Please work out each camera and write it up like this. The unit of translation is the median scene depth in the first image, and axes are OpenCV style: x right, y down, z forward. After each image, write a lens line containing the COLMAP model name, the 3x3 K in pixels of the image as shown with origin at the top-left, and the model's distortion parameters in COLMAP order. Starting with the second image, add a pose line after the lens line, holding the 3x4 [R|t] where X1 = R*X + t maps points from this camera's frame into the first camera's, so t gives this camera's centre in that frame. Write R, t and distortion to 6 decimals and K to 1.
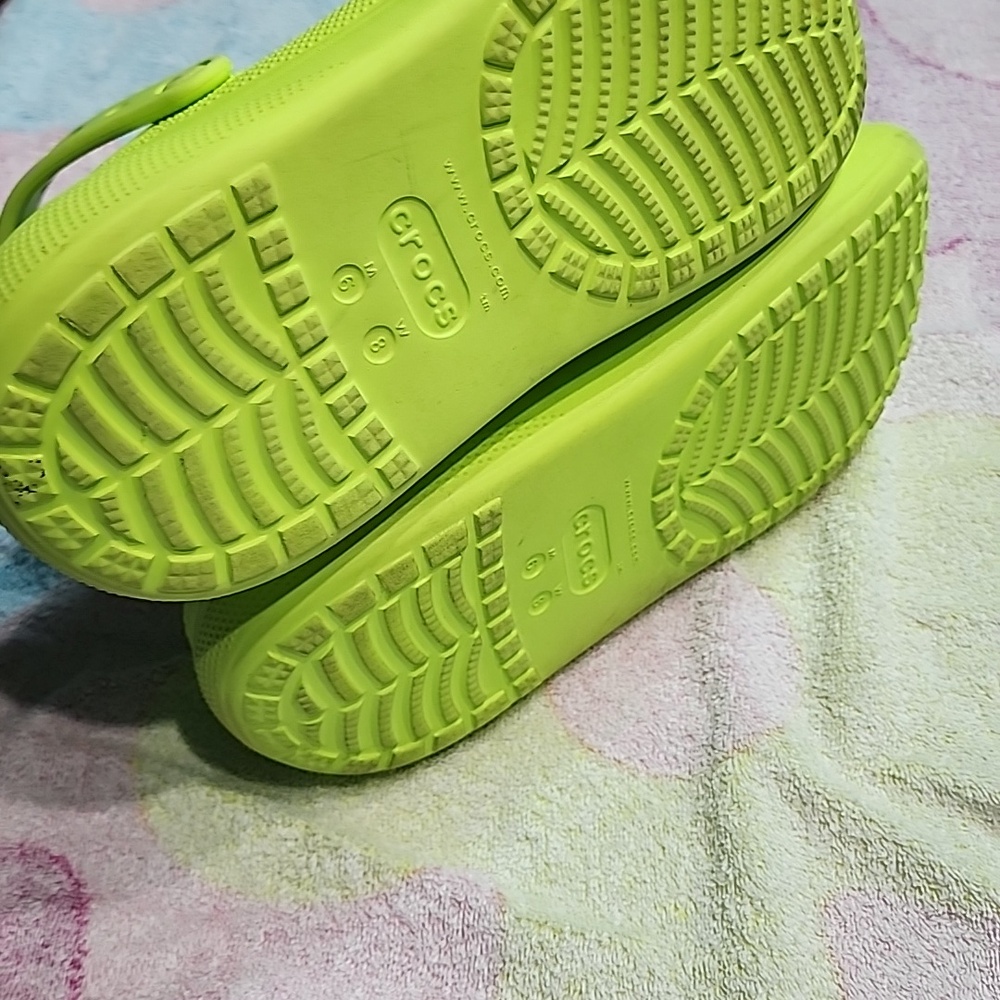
lens RADIAL K [[1436.6, 0, 471.5], [0, 1436.6, 540.3], [0, 0, 1]] dist [0.144312, -0.424522]
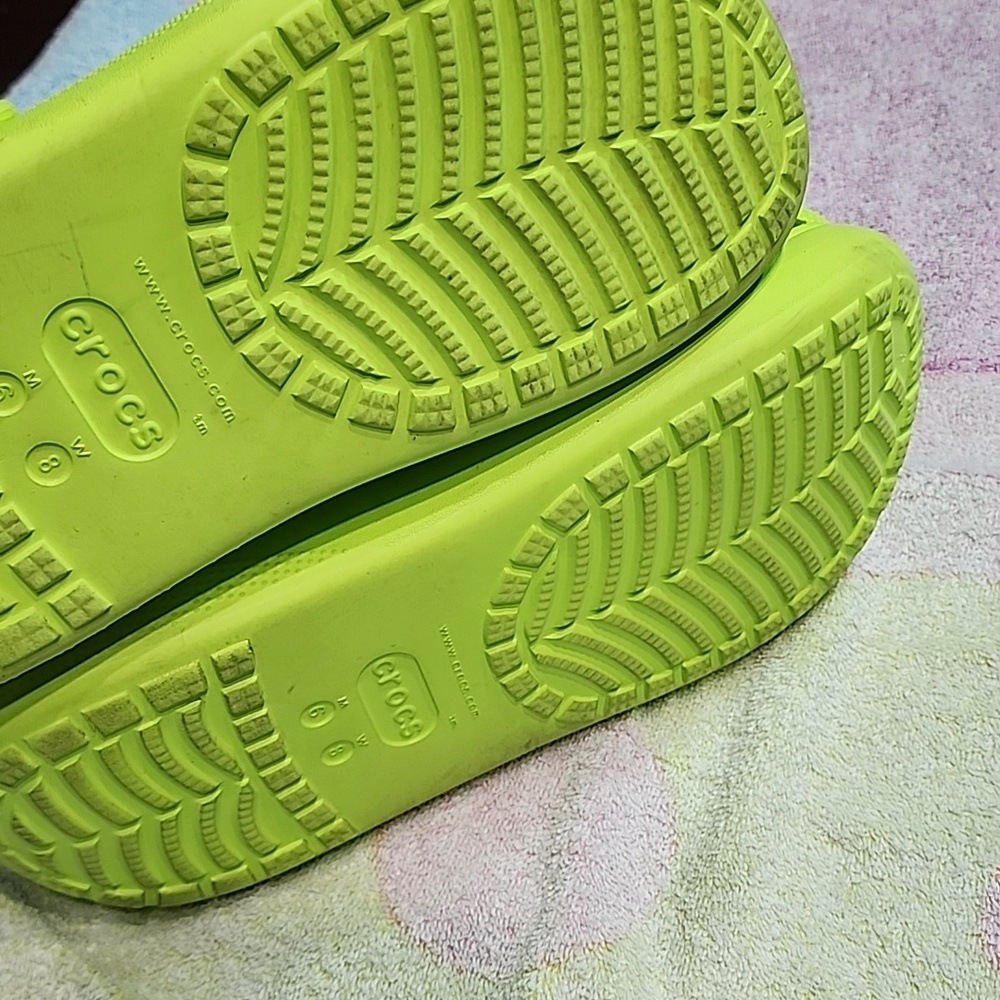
lens RADIAL K [[1436.6, 0, 471.5], [0, 1436.6, 540.3], [0, 0, 1]] dist [0.144312, -0.424522]
pose [[0.969193, 0.136952, -0.204715, 0.318845], [-0.132433, 0.990550, 0.035682, -0.138336], [0.207667, -0.007472, 0.978171, 0.195009]]
